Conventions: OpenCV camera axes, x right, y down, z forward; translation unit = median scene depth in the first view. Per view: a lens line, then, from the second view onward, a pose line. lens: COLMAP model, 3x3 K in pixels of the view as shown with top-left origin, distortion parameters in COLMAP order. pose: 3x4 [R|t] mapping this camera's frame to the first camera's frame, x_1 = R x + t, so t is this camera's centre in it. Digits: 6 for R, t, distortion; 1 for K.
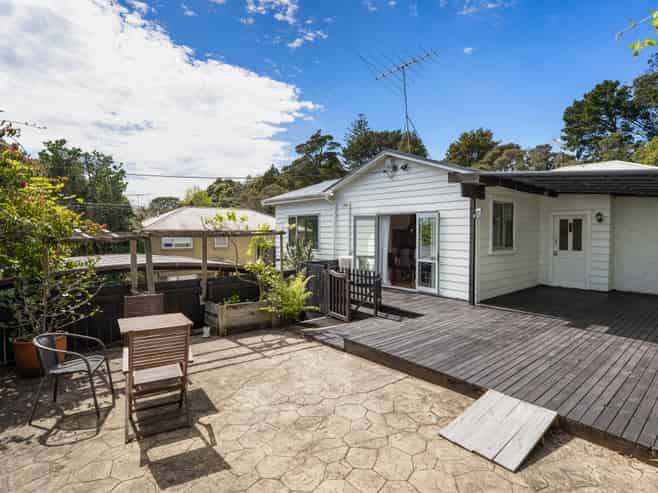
lens RADIAL K [[339.9, 0, 329.0], [0, 339.9, 246.5], [0, 0, 1]] dist [-0.000210, 0.000375]
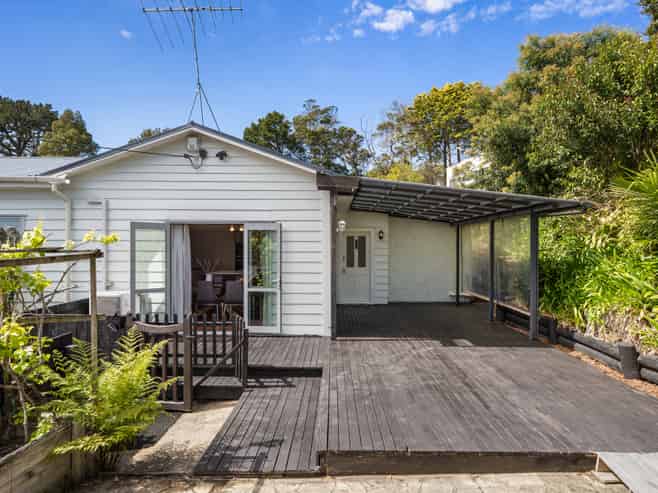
lens RADIAL K [[387.9, 0, 329.5], [0, 387.9, 255.2], [0, 0, 1]] dist [-0.003266, -0.000528]
pose [[0.653110, -0.016423, 0.757085, -0.220698], [0.034331, 0.999379, -0.007937, -0.017712], [-0.756485, 0.031175, 0.653268, 0.319668]]
